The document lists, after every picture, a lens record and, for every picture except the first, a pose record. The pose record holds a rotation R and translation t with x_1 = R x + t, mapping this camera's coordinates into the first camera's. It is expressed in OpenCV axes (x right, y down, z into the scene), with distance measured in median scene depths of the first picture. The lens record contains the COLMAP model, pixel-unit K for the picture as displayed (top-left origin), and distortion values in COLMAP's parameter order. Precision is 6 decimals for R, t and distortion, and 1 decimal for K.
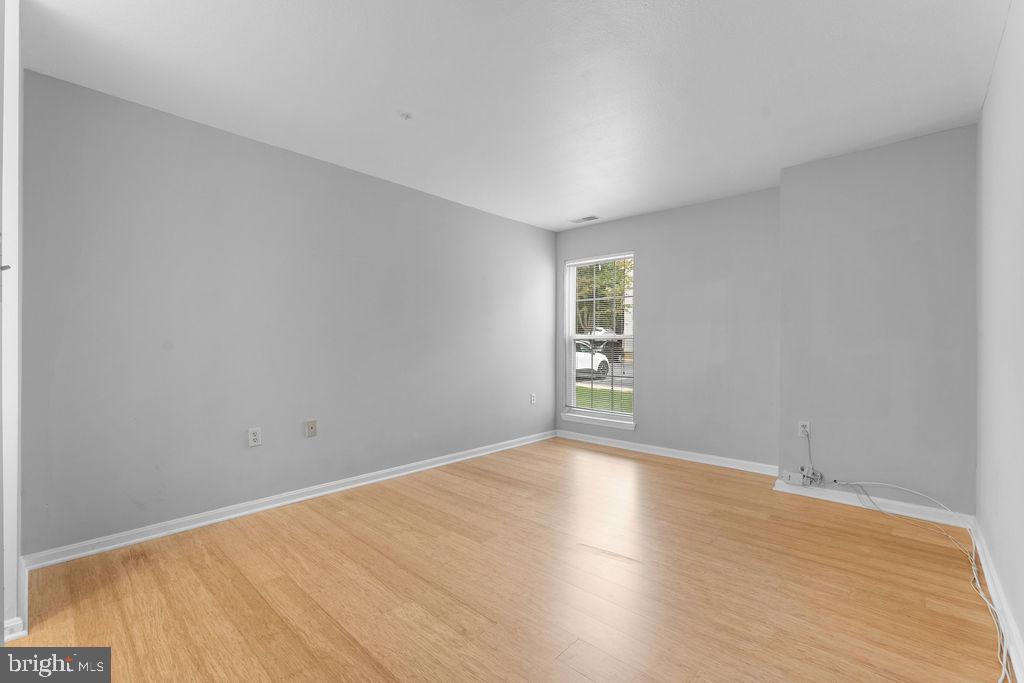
lens RADIAL K [[437.5, 0, 512.2], [0, 437.5, 341.6], [0, 0, 1]] dist [-0.001780, 0.000457]
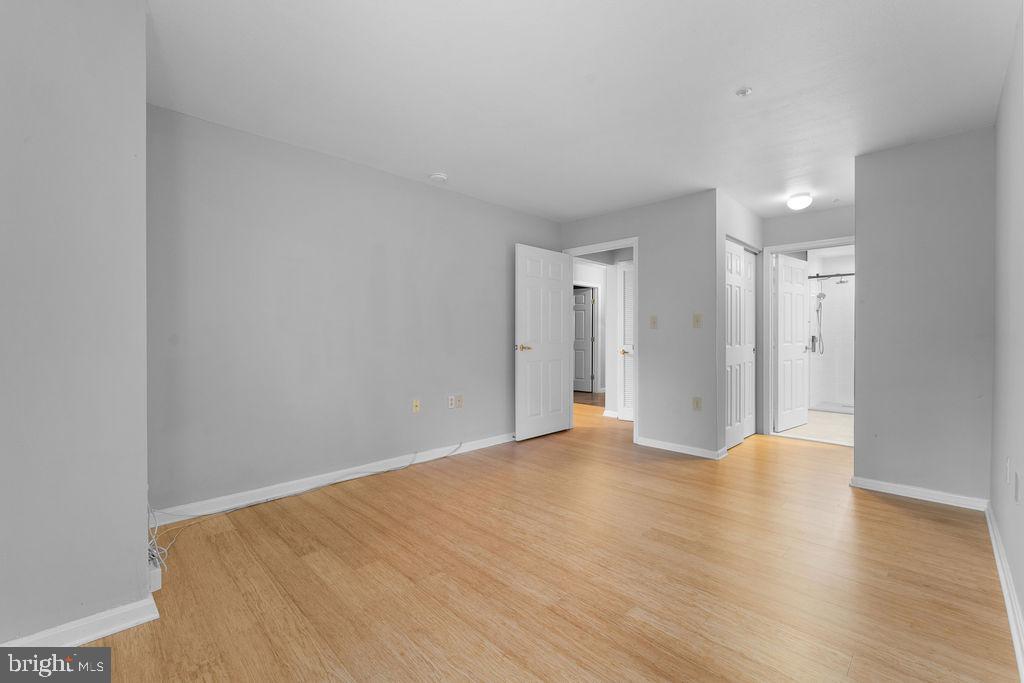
lens RADIAL K [[437.5, 0, 512.6], [0, 437.5, 340.0], [0, 0, 1]] dist [-0.001780, 0.000457]
pose [[-0.999004, -0.005517, 0.044290, 0.204206], [-0.005357, 0.999979, 0.003722, 0.010382], [-0.044309, 0.003481, -0.999012, 1.926000]]
